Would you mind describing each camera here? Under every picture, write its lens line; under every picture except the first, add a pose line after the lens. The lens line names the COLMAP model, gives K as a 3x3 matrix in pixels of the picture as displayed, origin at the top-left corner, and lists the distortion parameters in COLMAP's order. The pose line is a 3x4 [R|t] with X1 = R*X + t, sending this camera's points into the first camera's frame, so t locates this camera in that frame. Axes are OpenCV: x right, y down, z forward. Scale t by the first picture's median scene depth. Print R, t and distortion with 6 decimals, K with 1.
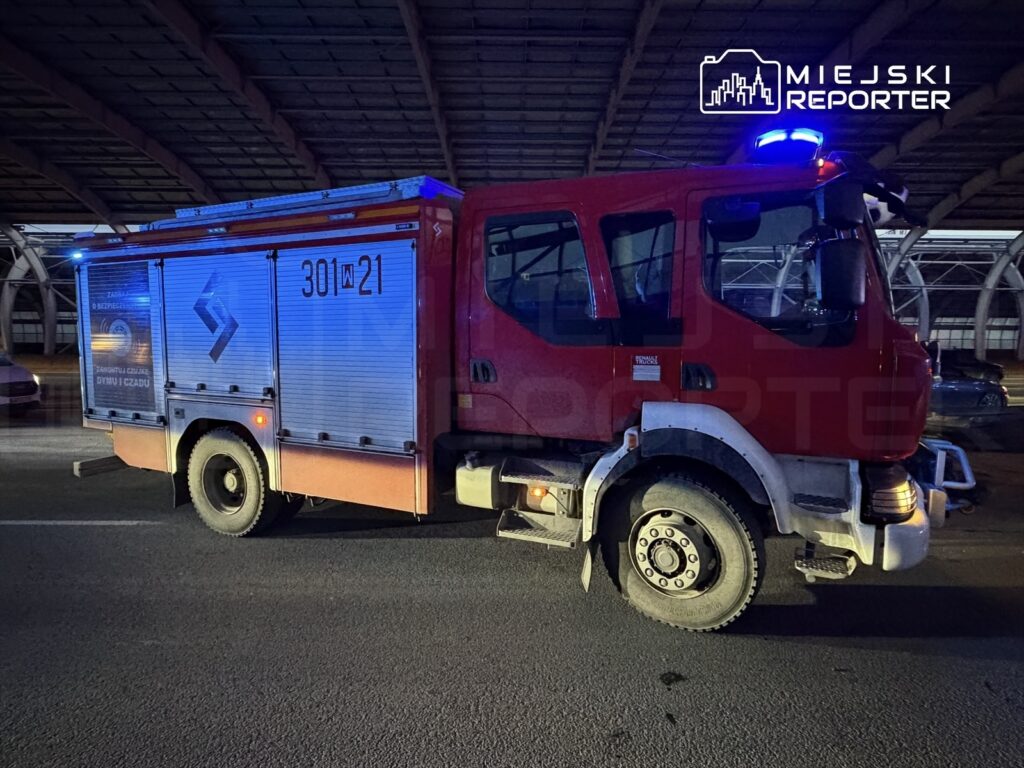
lens RADIAL K [[555.3, 0, 504.8], [0, 555.3, 382.2], [0, 0, 1]] dist [-0.001081, 0.001185]
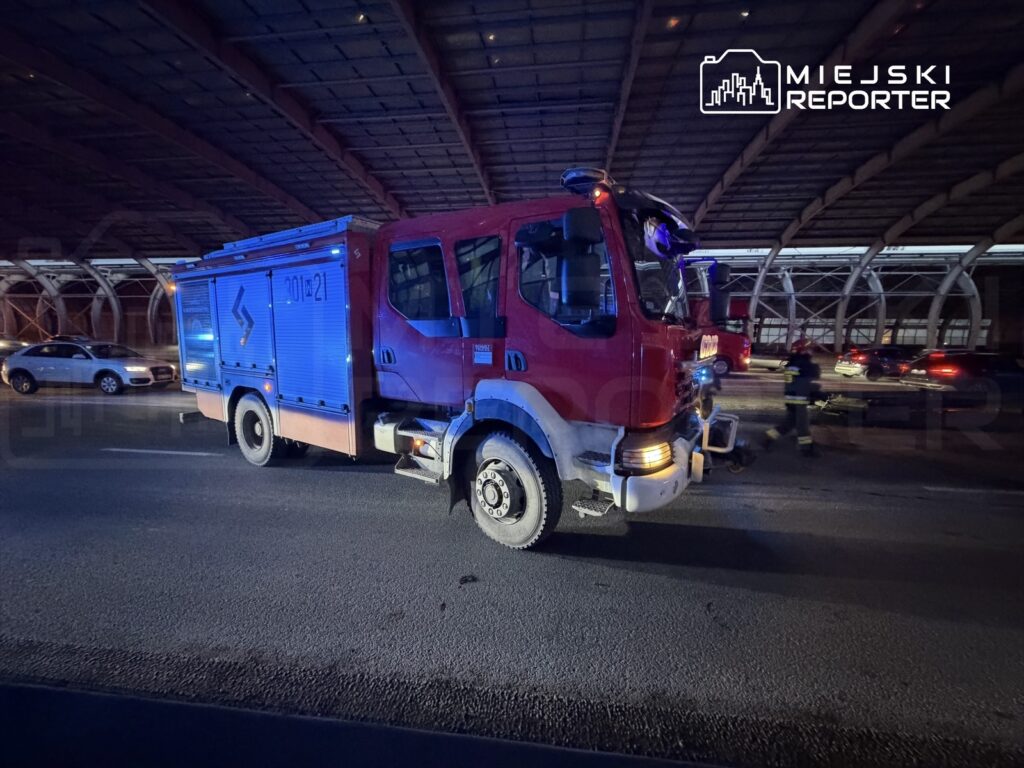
lens RADIAL K [[403.3, 0, 506.4], [0, 403.3, 381.1], [0, 0, 1]] dist [-0.000689, 0.001447]
pose [[0.991568, 0.018873, -0.128208, 0.290789], [-0.014282, 0.999227, 0.036636, 0.002385], [0.128800, -0.034496, 0.991070, 0.022838]]
